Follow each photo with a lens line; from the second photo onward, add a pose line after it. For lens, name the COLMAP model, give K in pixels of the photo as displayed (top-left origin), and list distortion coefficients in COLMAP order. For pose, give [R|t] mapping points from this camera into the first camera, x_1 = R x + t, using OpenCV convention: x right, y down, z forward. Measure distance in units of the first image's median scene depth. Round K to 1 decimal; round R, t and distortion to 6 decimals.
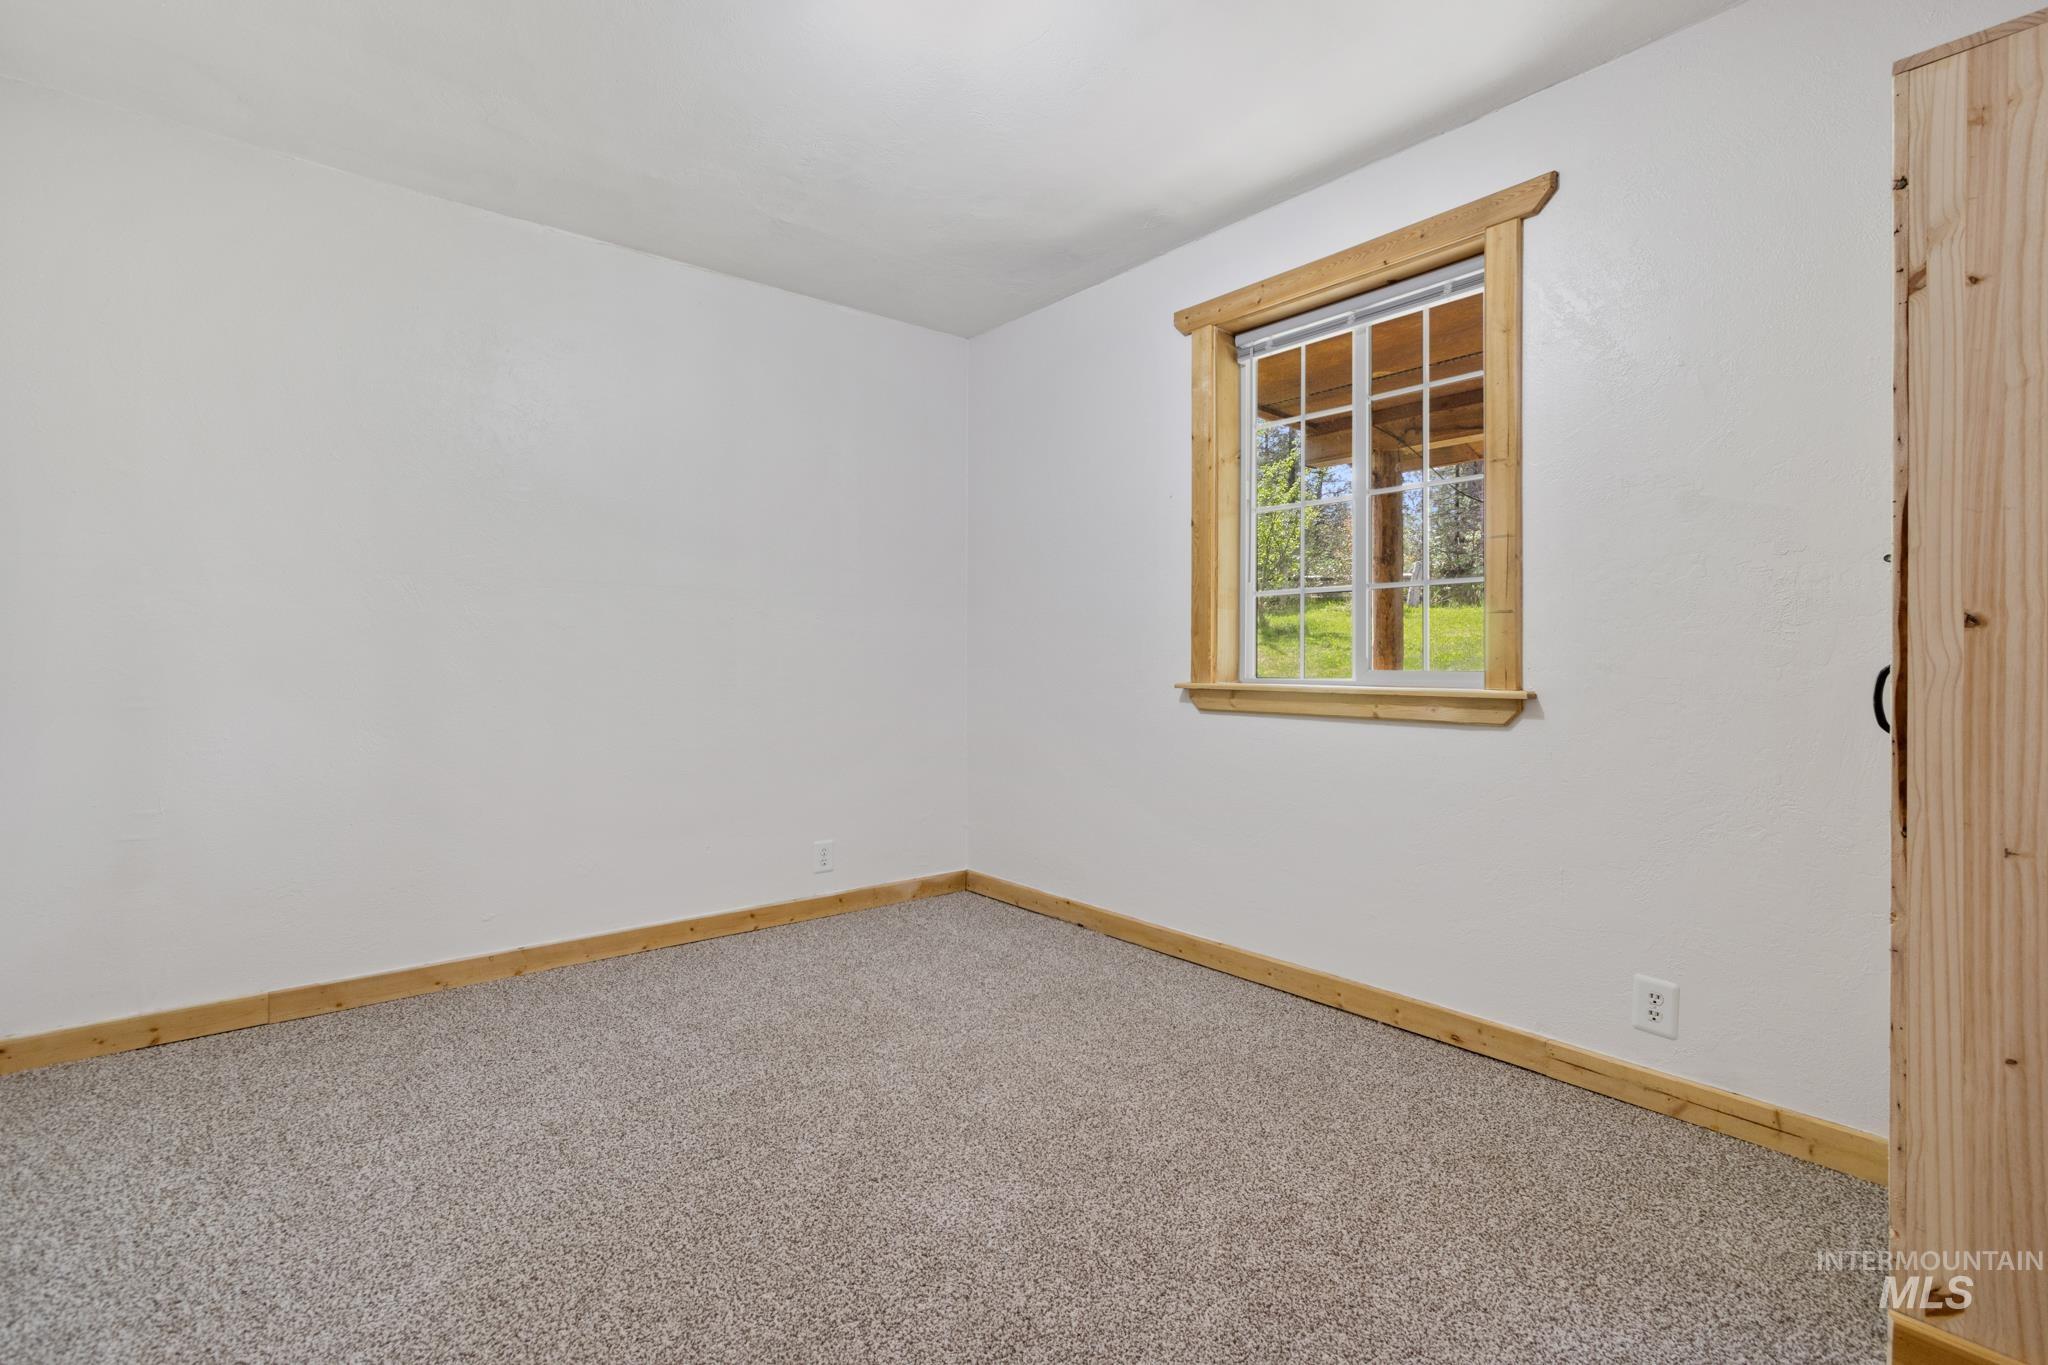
lens RADIAL K [[955.8, 0, 1024.3], [0, 955.8, 659.3], [0, 0, 1]] dist [0.014041, -0.005686]
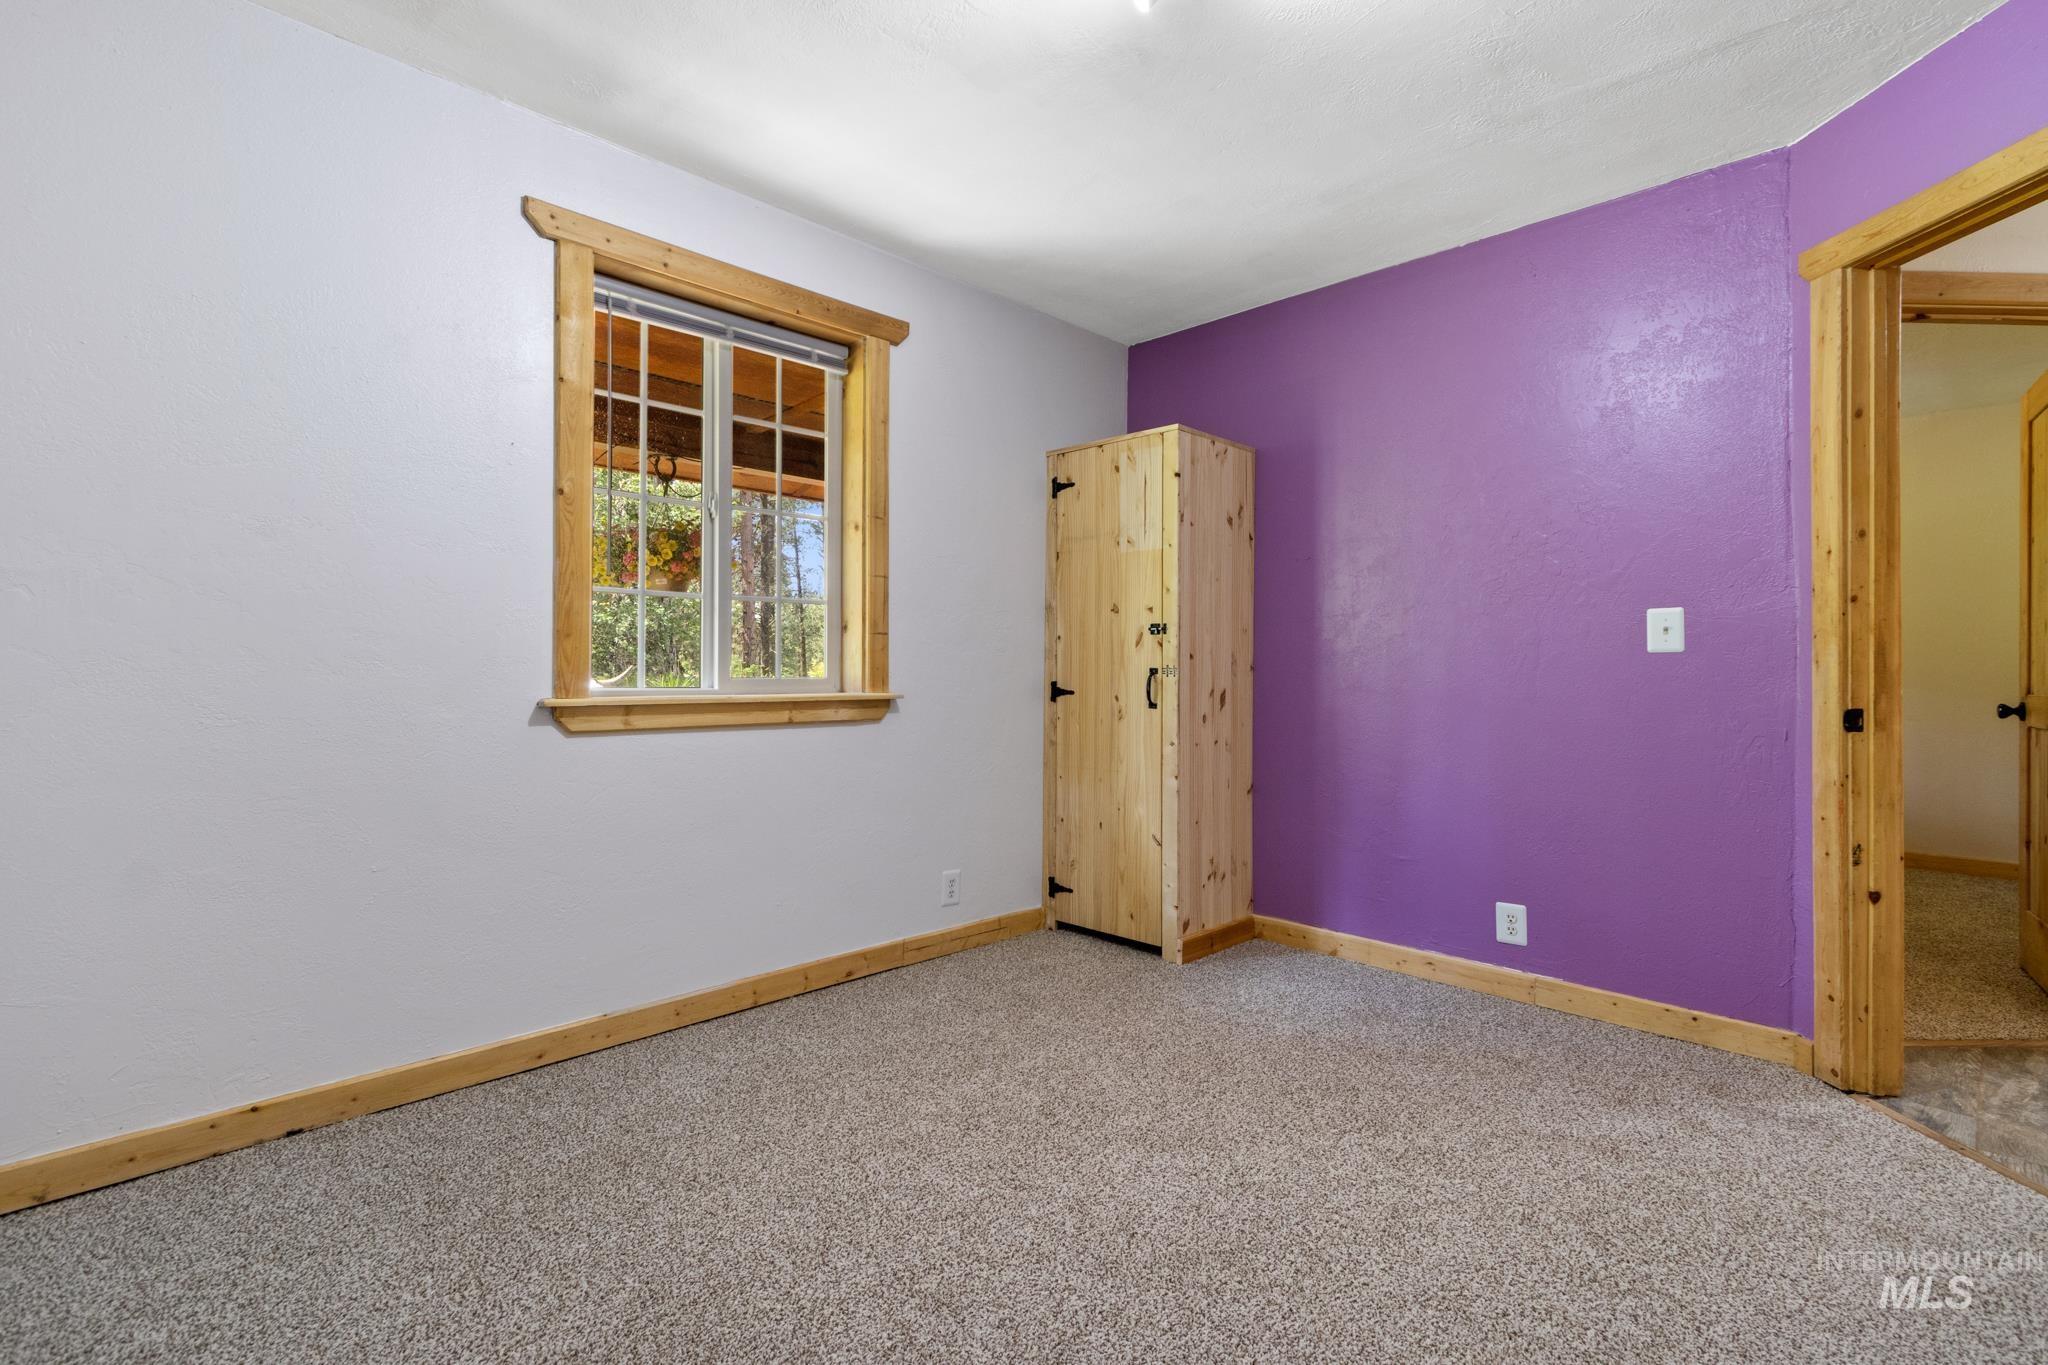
lens RADIAL K [[940.6, 0, 1023.9], [0, 940.6, 669.0], [0, 0, 1]] dist [0.002411, 0.000125]
pose [[-0.103082, -0.006171, 0.994654, -0.728059], [-0.011961, 0.999916, 0.004964, -0.008808], [-0.994601, -0.011386, -0.103147, 0.840512]]
